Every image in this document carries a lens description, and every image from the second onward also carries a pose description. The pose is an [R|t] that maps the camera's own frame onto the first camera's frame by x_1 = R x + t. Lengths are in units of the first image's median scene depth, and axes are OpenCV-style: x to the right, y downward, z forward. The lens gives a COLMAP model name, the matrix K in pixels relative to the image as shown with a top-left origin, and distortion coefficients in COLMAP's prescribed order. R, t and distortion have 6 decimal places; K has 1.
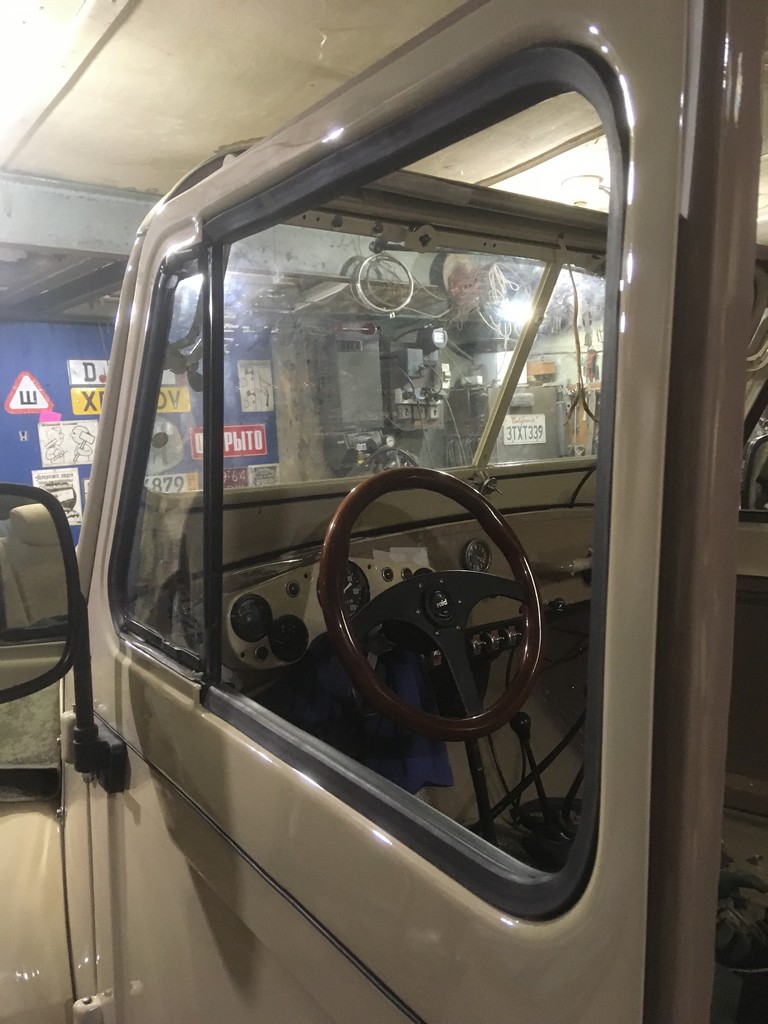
lens RADIAL K [[879.1, 0, 384.0], [0, 879.1, 512.0], [0, 0, 1]] dist [0.115354, -0.185355]
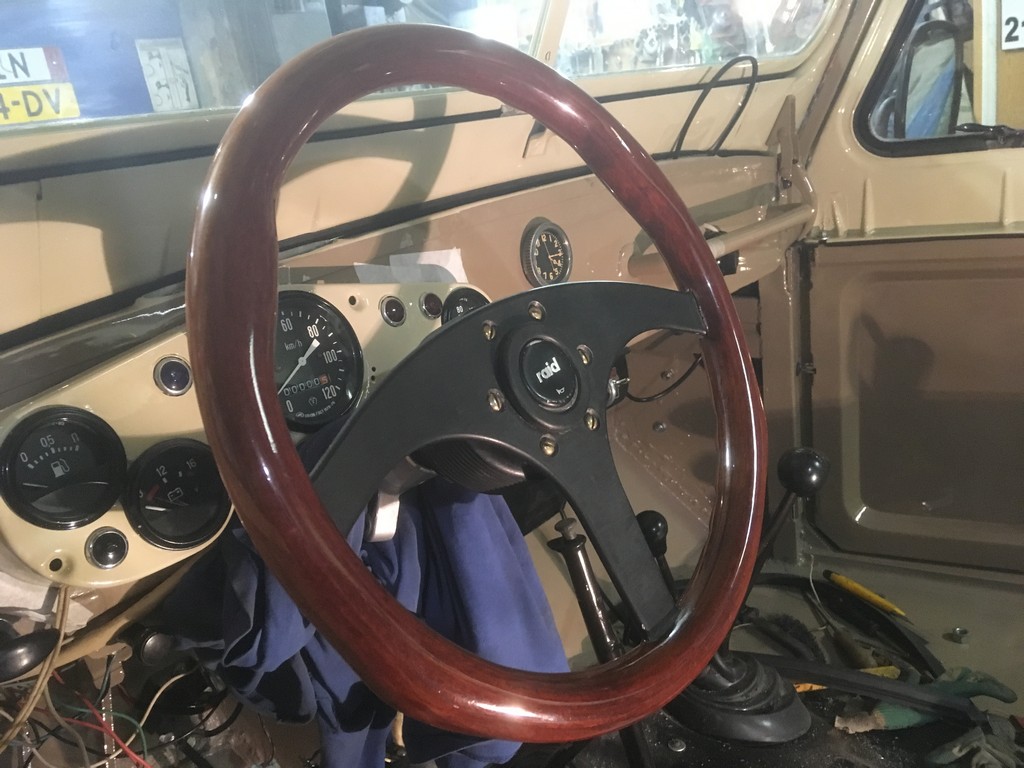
lens RADIAL K [[879.1, 0, 512.0], [0, 879.1, 384.0], [0, 0, 1]] dist [0.115354, -0.185355]
pose [[0.980171, -0.140222, 0.140007, -0.001954], [0.113995, 0.976965, 0.180402, 0.010699], [-0.162078, -0.160865, 0.973578, 0.182487]]
